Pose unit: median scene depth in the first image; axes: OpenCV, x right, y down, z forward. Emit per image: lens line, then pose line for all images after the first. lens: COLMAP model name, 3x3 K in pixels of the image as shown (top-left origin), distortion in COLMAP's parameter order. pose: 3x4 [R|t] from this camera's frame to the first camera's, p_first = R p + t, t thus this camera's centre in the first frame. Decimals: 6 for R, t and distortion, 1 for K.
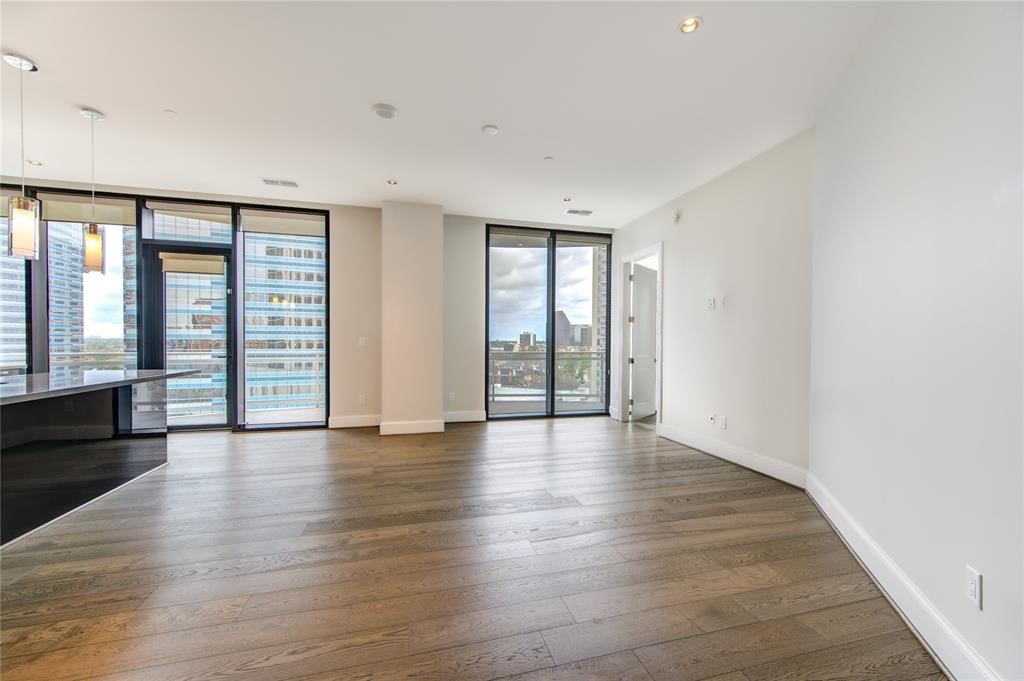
lens RADIAL K [[398.0, 0, 511.7], [0, 398.0, 346.7], [0, 0, 1]] dist [0.000913, 0.000419]
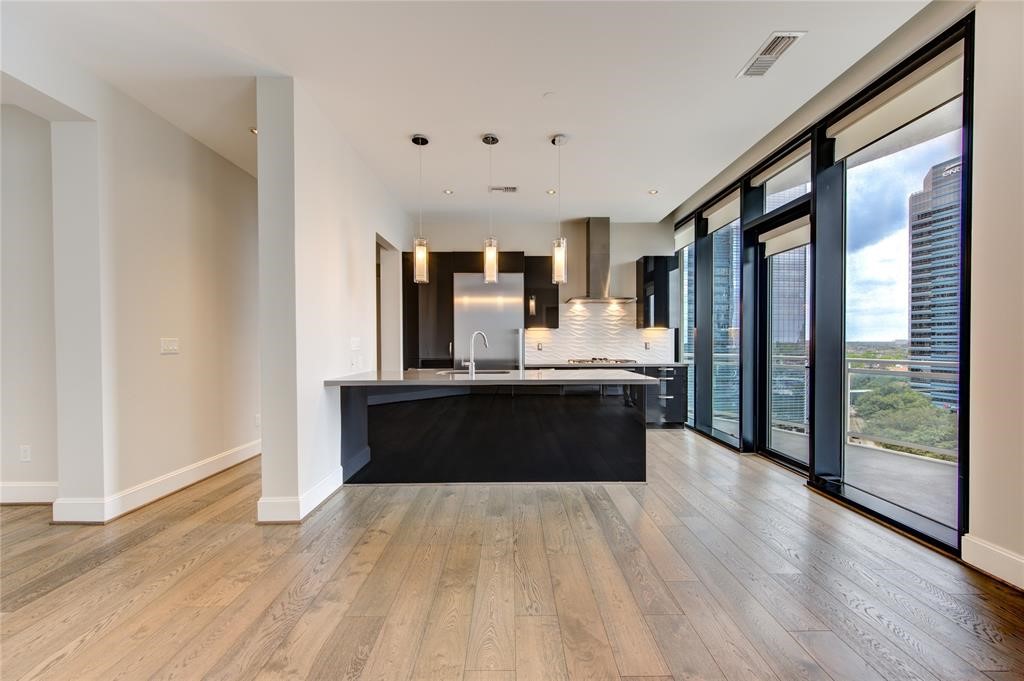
lens RADIAL K [[398.0, 0, 511.7], [0, 398.0, 346.7], [0, 0, 1]] dist [0.000913, 0.000419]
pose [[-0.248469, 0.006787, -0.968616, 0.082596], [-0.009276, 0.999913, 0.009386, -0.018382], [0.968596, 0.011317, -0.248384, 1.430785]]
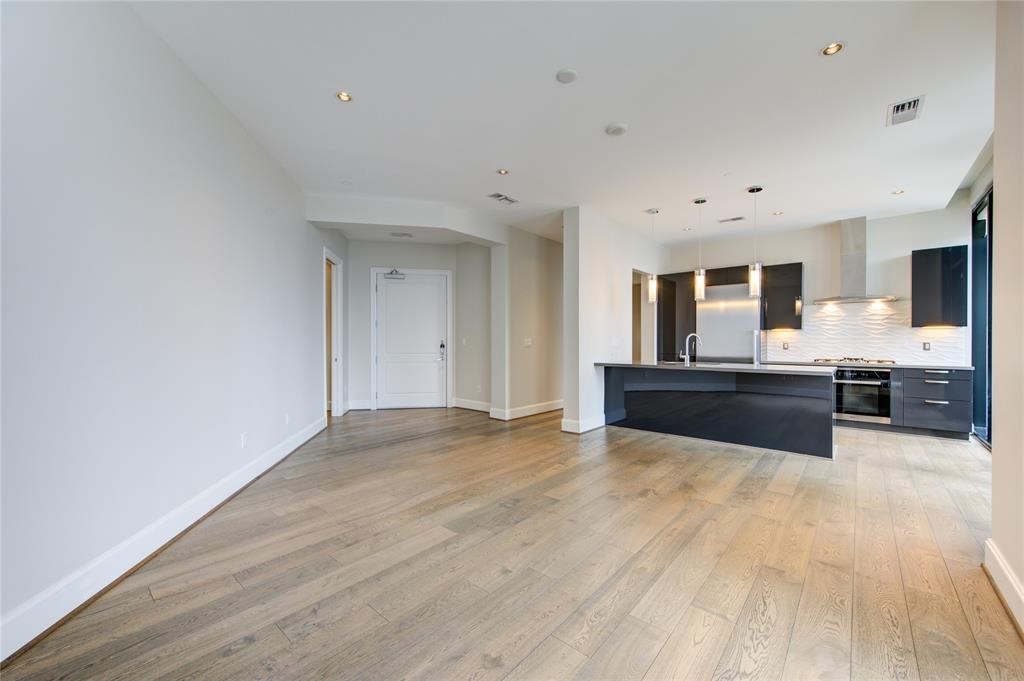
lens RADIAL K [[397.3, 0, 518.9], [0, 397.3, 343.5], [0, 0, 1]] dist [0.001570, 0.000117]
pose [[-0.821310, -0.003632, -0.570470, 0.630911], [-0.011433, 0.999884, 0.010095, -0.020972], [0.570367, 0.014813, -0.821256, 2.129782]]
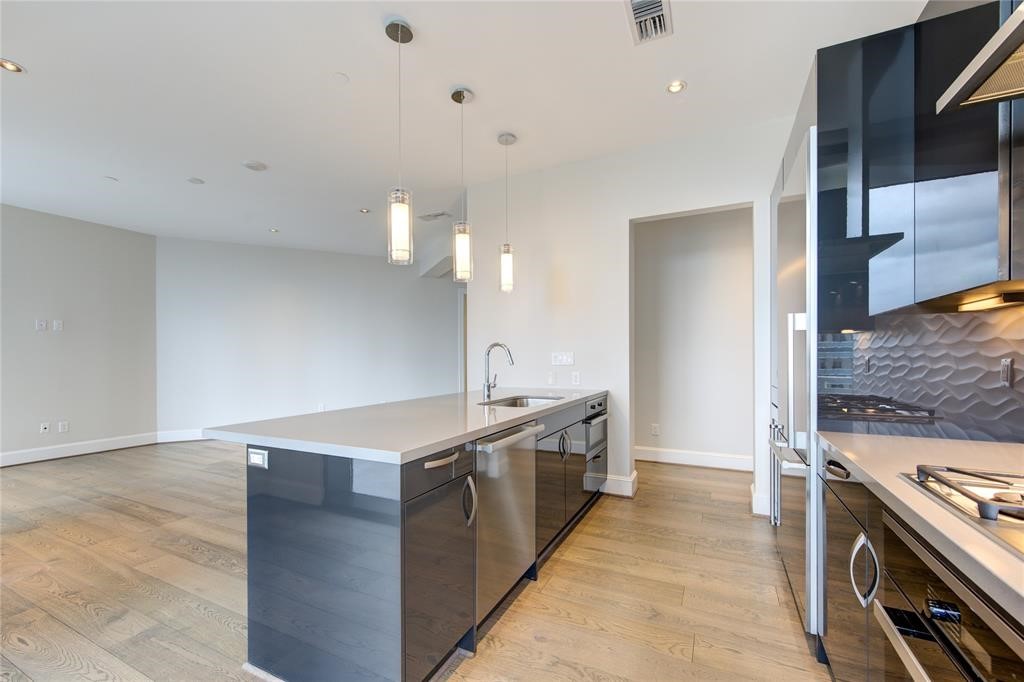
lens RADIAL K [[402.5, 0, 510.2], [0, 402.5, 356.5], [0, 0, 1]] dist [0.003151, 0.000204]
pose [[-0.765597, -0.000756, 0.643320, -2.056609], [0.007059, 0.999929, 0.009576, -0.034670], [-0.643281, 0.011873, -0.765538, 1.748126]]
